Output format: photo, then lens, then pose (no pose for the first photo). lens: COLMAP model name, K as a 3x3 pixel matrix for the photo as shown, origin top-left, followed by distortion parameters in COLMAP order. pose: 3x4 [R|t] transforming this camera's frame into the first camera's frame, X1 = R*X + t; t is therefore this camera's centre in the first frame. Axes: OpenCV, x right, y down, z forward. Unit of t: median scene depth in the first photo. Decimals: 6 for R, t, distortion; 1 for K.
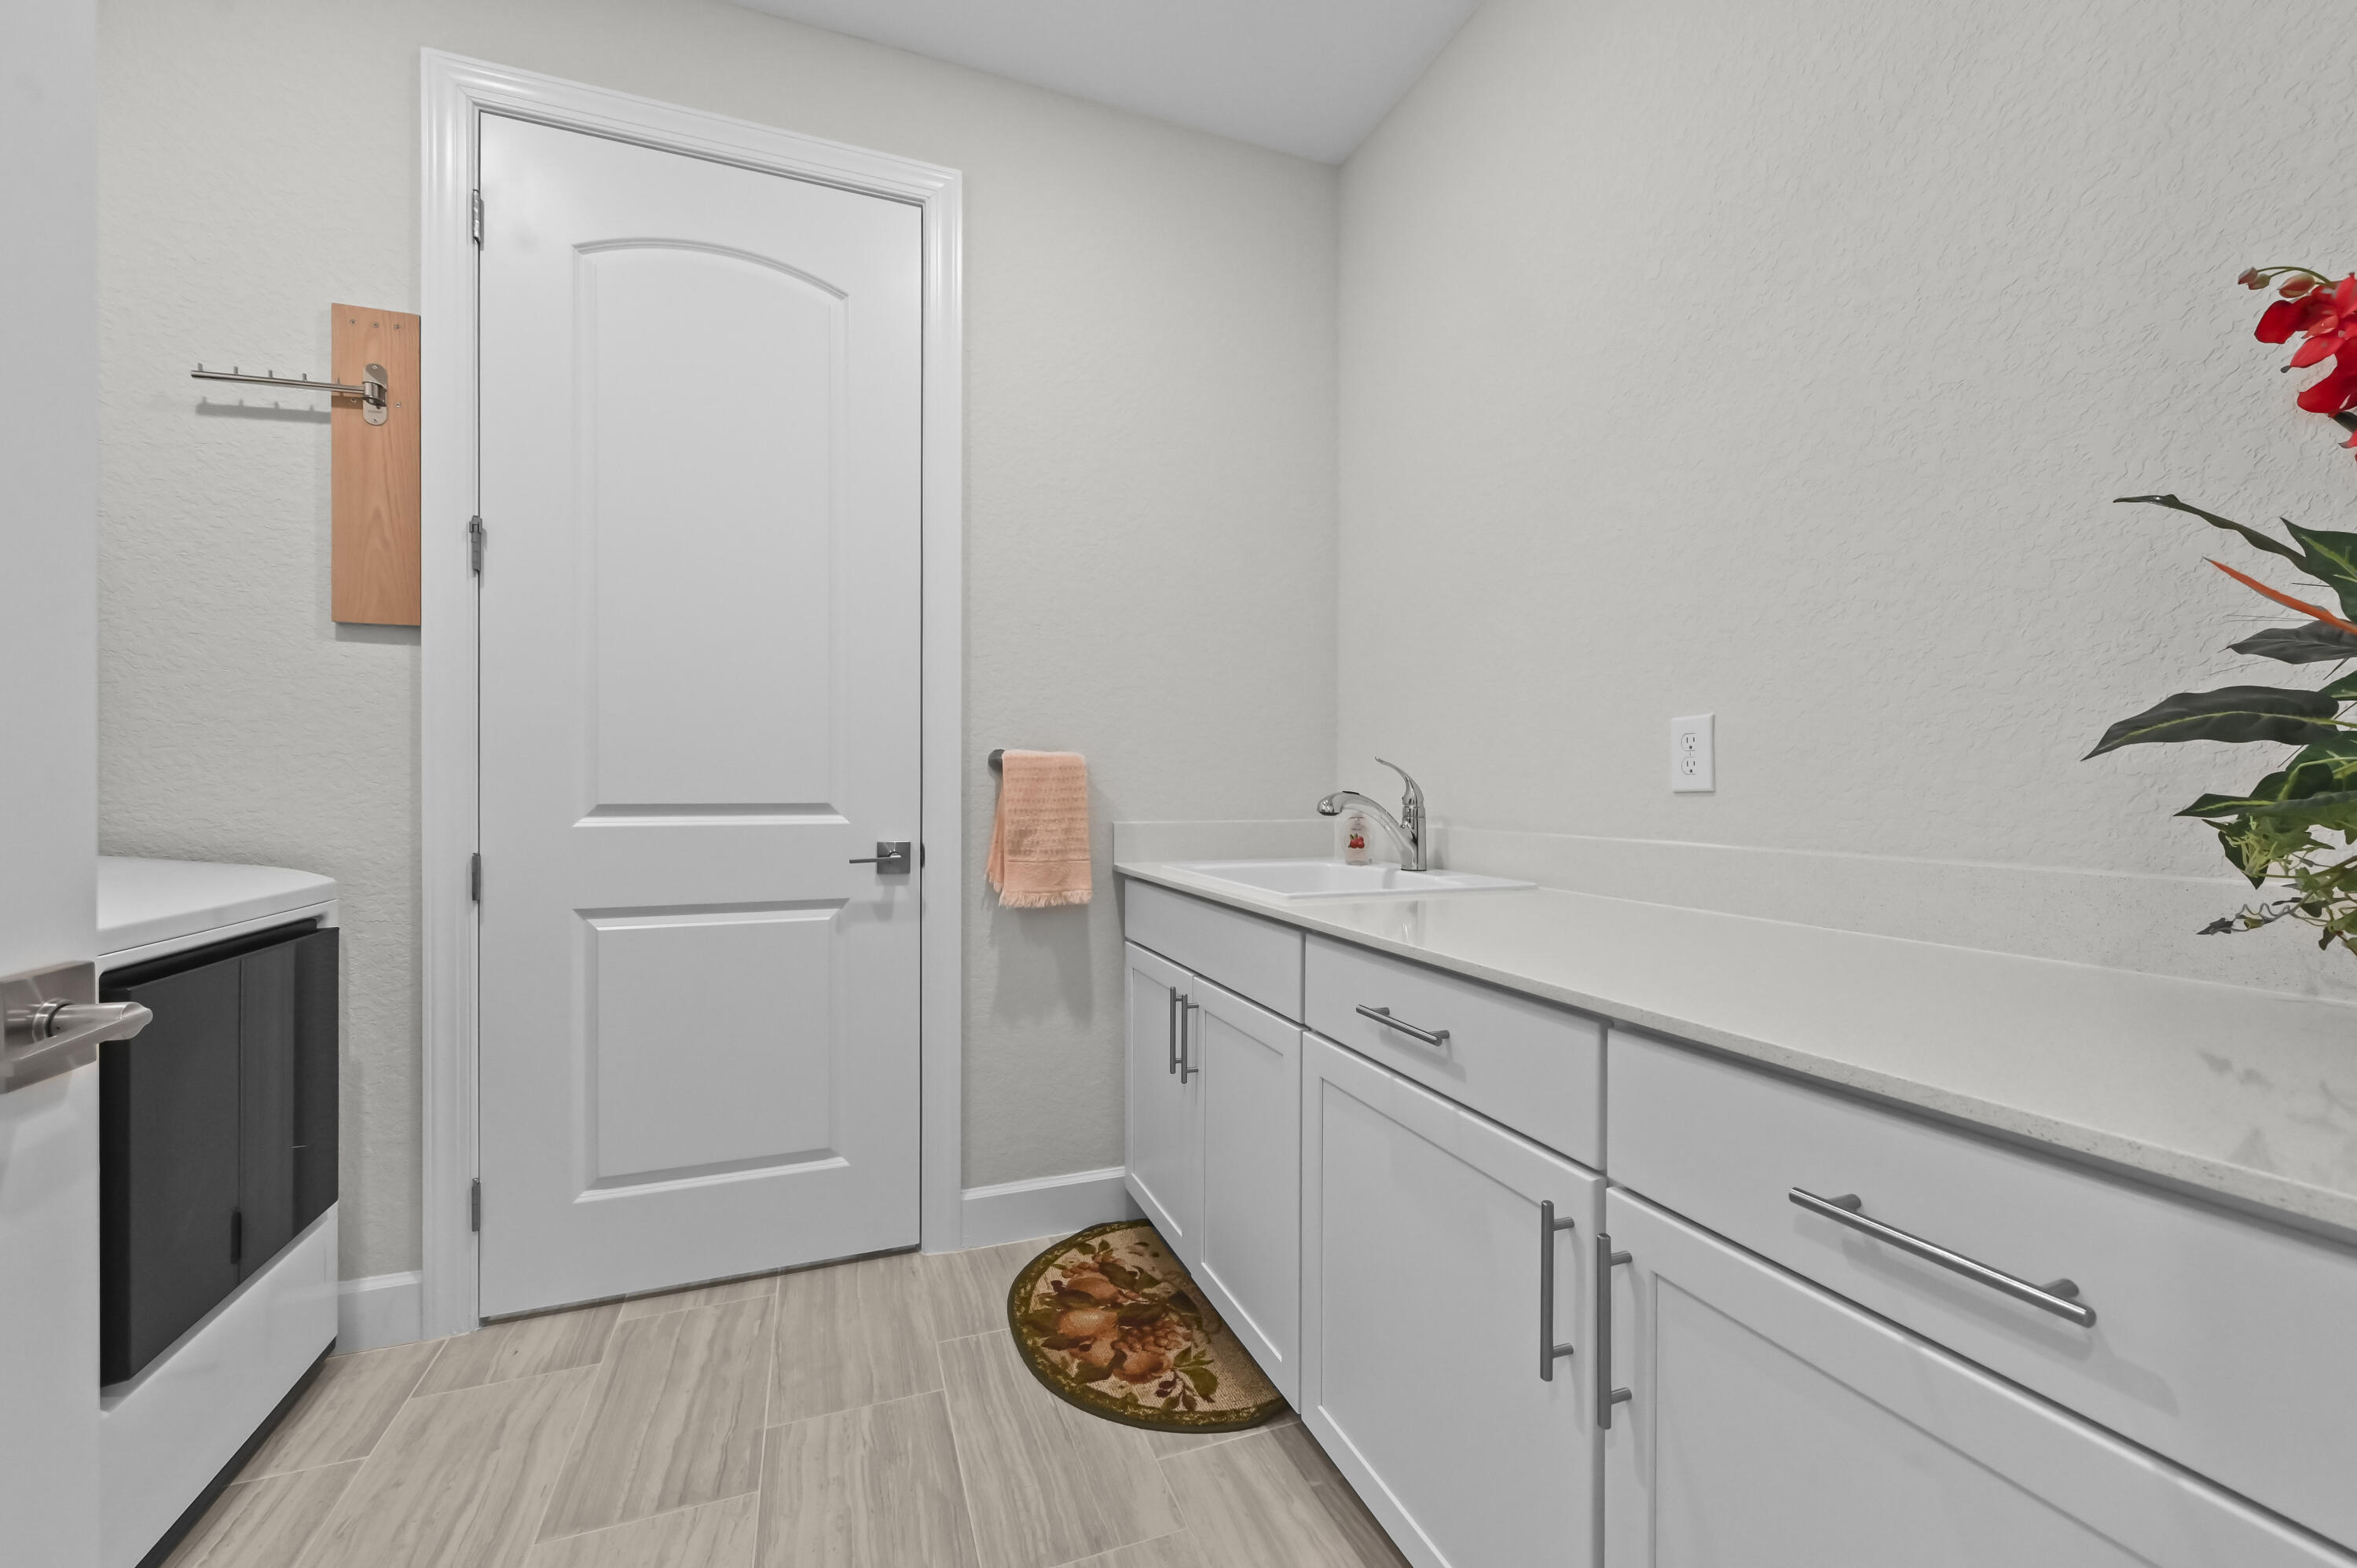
lens RADIAL K [[946.0, 0, 1177.2], [0, 946.0, 782.7], [0, 0, 1]] dist [0.002366, -0.000334]
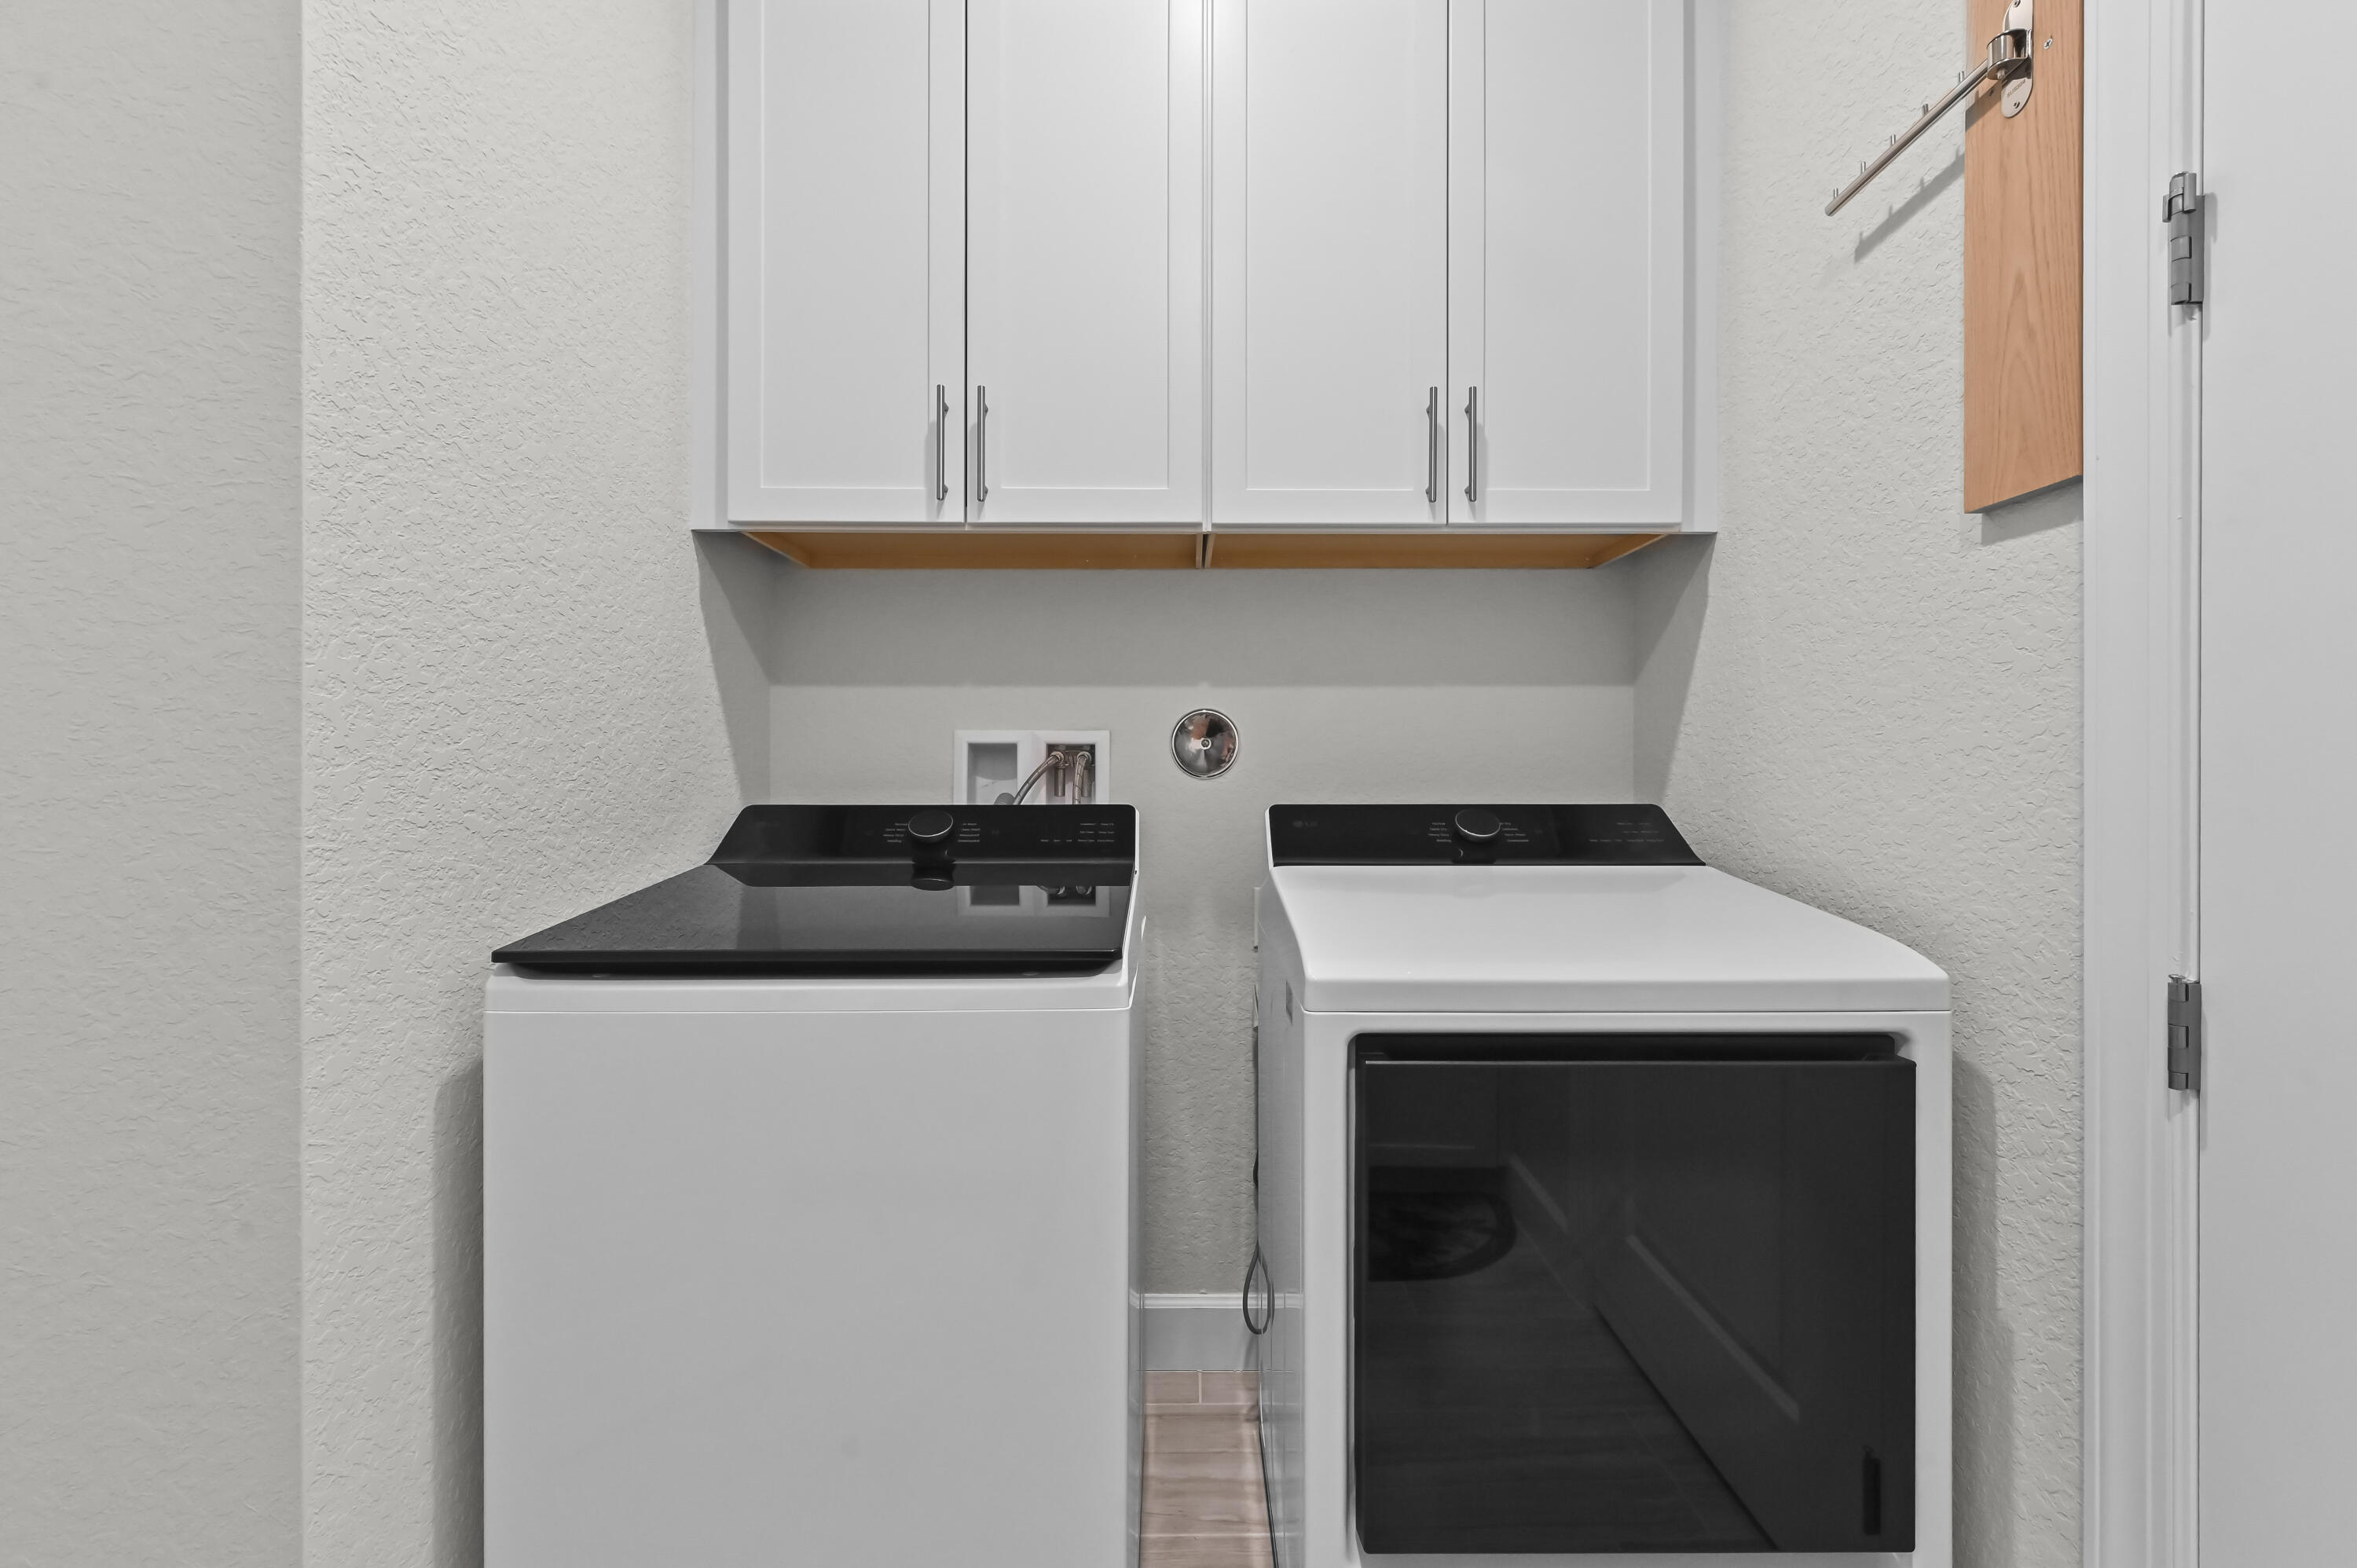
lens RADIAL K [[986.1, 0, 1181.2], [0, 986.1, 773.7], [0, 0, 1]] dist [0.000898, 0.000102]
pose [[-0.350223, 0.001541, -0.936665, -0.184099], [-0.000936, 0.999998, 0.001995, -0.017686], [0.936666, 0.001576, -0.350221, 0.768597]]
